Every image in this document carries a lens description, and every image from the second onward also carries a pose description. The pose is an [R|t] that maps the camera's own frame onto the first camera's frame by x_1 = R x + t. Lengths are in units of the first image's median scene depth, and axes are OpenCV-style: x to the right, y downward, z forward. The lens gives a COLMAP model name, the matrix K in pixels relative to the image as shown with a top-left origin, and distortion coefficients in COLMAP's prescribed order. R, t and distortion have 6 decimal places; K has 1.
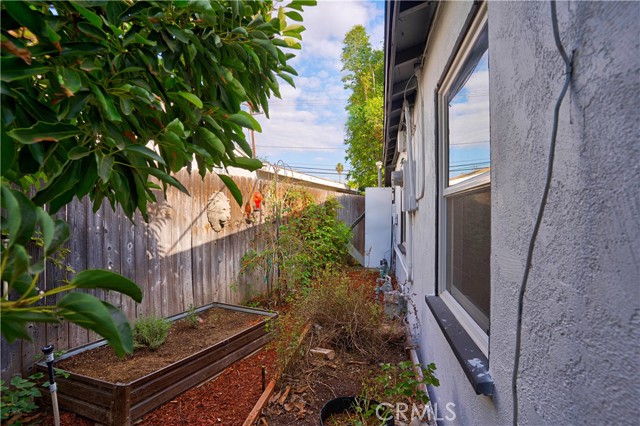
lens RADIAL K [[316.1, 0, 319.5], [0, 316.1, 213.0], [0, 0, 1]] dist [-0.037132, 0.002204]
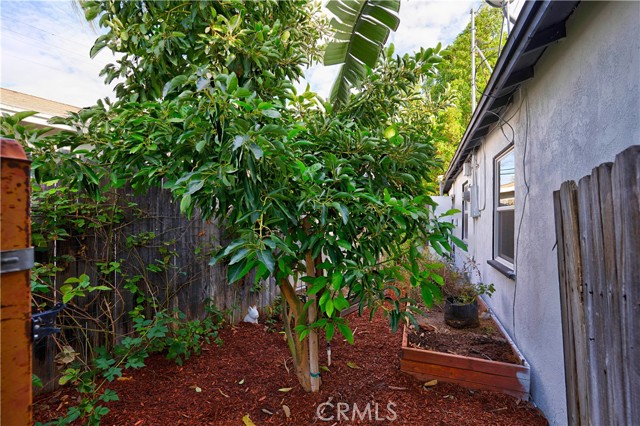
lens RADIAL K [[316.1, 0, 320.7], [0, 316.1, 215.2], [0, 0, 1]] dist [-0.037132, 0.002204]
pose [[0.991615, 0.007927, -0.128986, -0.479431], [-0.007718, 0.999968, 0.002119, -0.020957], [0.128999, -0.001106, 0.991644, -1.160020]]
